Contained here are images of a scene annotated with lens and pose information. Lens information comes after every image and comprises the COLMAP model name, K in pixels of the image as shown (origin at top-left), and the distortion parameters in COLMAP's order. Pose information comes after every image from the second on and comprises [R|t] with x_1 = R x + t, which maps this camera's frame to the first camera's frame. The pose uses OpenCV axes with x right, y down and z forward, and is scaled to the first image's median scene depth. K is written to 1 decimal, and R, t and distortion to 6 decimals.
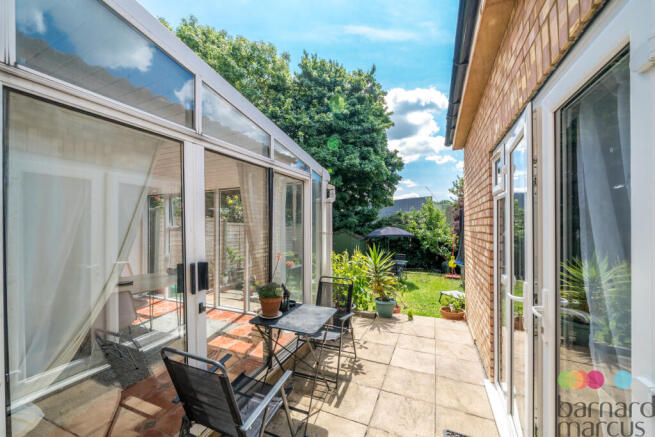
lens RADIAL K [[253.0, 0, 327.5], [0, 253.0, 218.5], [0, 0, 1]] dist [0.001961, 0.000239]
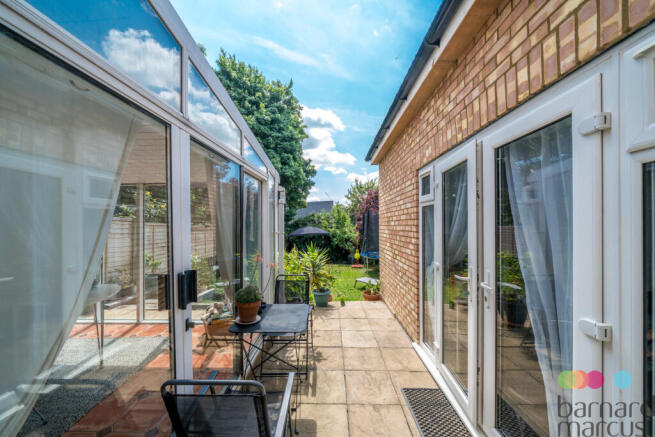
lens RADIAL K [[227.9, 0, 329.2], [0, 227.9, 218.9], [0, 0, 1]] dist [-0.001146, -0.000150]
pose [[0.922516, 0.009456, 0.385843, -0.130158], [-0.010079, 0.999949, -0.000409, -0.001497], [-0.385827, -0.003512, 0.922564, 0.042026]]
